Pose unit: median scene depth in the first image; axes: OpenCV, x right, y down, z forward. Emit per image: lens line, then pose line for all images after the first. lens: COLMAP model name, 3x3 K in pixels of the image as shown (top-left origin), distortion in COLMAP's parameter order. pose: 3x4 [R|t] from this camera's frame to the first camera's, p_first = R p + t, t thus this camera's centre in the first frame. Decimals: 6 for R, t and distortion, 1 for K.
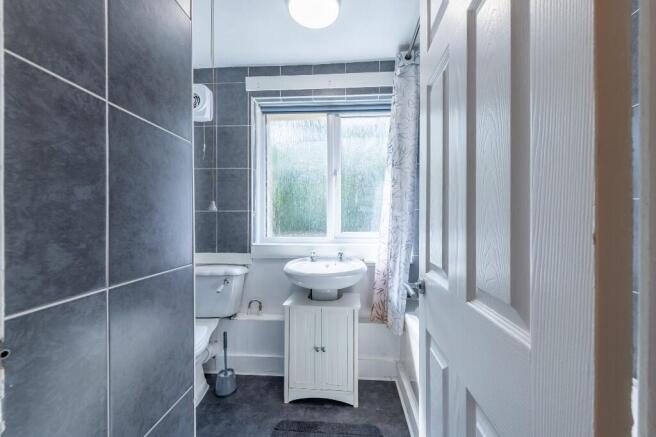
lens RADIAL K [[258.1, 0, 328.8], [0, 258.1, 220.6], [0, 0, 1]] dist [0.001528, -0.000335]
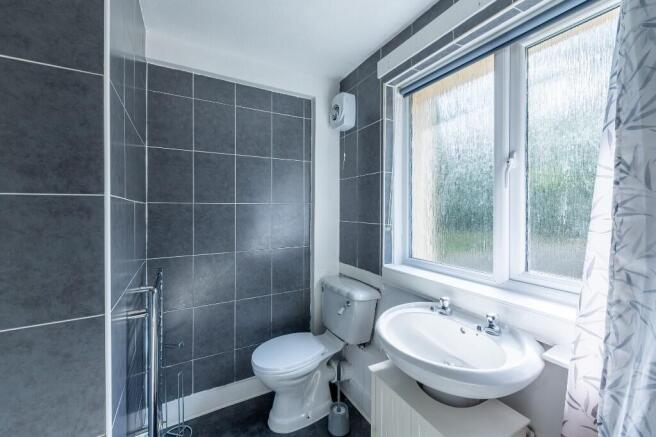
lens RADIAL K [[256.8, 0, 327.3], [0, 256.8, 209.3], [0, 0, 1]] dist [0.000579, -0.000077]
pose [[0.540821, -0.004807, -0.841124, 0.284014], [0.013719, 0.999901, 0.003106, -0.089783], [0.841026, -0.013219, 0.540833, 0.415926]]
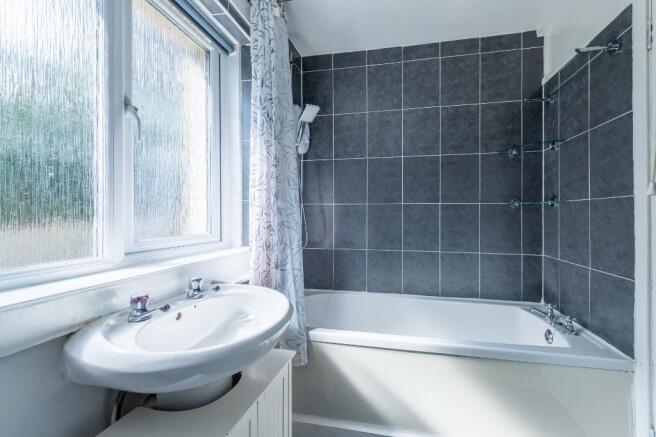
lens RADIAL K [[258.1, 0, 328.8], [0, 258.1, 220.6], [0, 0, 1]] dist [0.001528, -0.000335]
pose [[0.198895, -0.007072, 0.979995, -0.371712], [-0.006916, 0.999939, 0.008620, 0.008573], [-0.979996, -0.008492, 0.198834, 0.613664]]
